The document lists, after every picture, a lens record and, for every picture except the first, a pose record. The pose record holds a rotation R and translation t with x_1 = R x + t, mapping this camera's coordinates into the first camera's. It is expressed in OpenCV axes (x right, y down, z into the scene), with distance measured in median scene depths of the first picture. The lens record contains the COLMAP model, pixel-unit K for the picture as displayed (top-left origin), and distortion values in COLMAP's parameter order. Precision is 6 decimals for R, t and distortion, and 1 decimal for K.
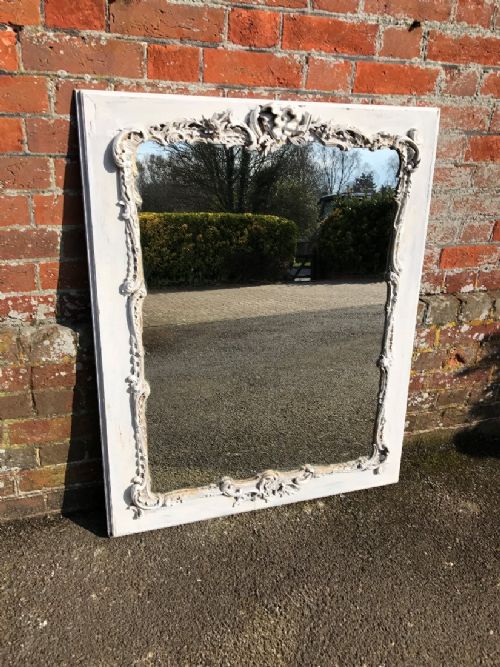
lens RADIAL K [[533.6, 0, 246.3], [0, 533.6, 334.9], [0, 0, 1]] dist [0.008167, 0.002480]
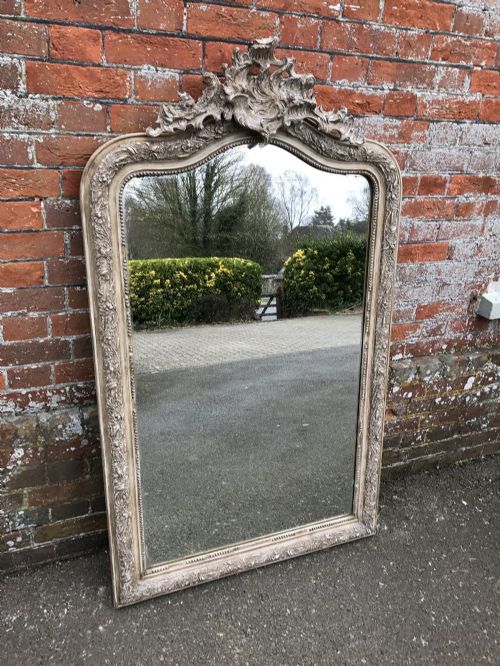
lens RADIAL K [[544.5, 0, 247.2], [0, 544.5, 333.4], [0, 0, 1]] dist [0.001765, 0.020644]
pose [[0.997250, -0.019486, 0.071509, -0.024647], [0.019393, 0.999810, 0.001993, -0.184936], [-0.071534, -0.000601, 0.997438, -0.279137]]
